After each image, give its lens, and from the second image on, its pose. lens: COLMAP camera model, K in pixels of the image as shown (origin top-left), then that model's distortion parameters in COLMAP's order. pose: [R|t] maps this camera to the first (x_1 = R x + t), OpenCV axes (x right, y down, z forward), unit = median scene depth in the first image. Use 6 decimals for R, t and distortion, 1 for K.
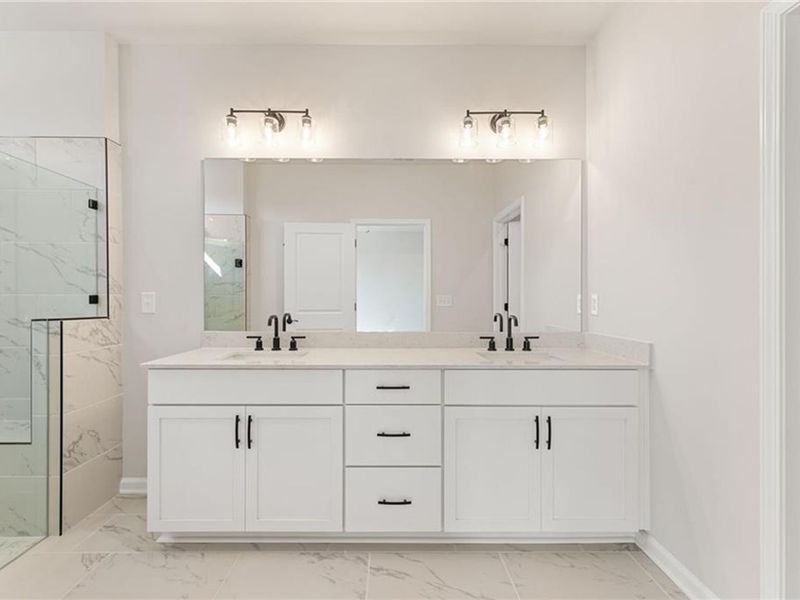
lens RADIAL K [[366.1, 0, 401.2], [0, 366.1, 299.9], [0, 0, 1]] dist [0.026762, 0.000744]
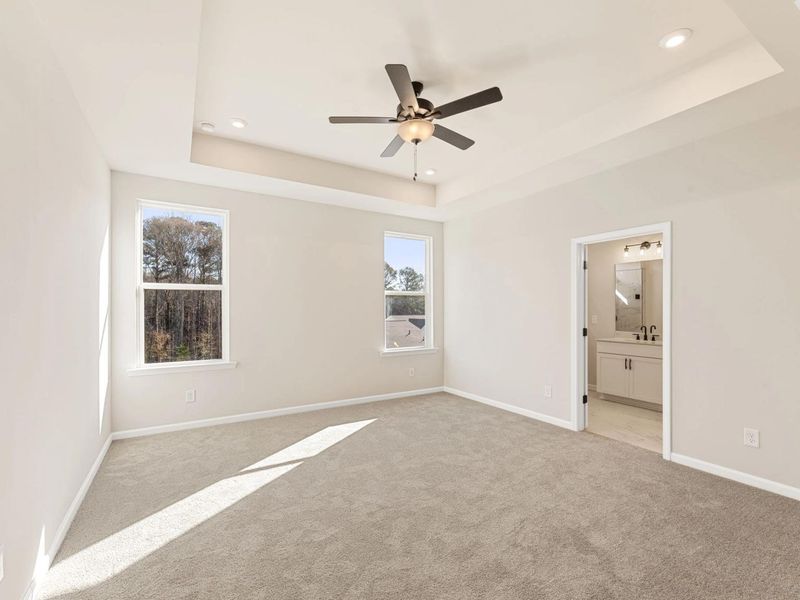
lens RADIAL K [[366.1, 0, 403.3], [0, 366.1, 308.0], [0, 0, 1]] dist [0.026762, 0.000744]
pose [[0.513660, -0.004994, -0.857979, 0.964360], [-0.004984, 0.999949, -0.008805, -0.047282], [0.857979, 0.008799, 0.513609, -1.676018]]
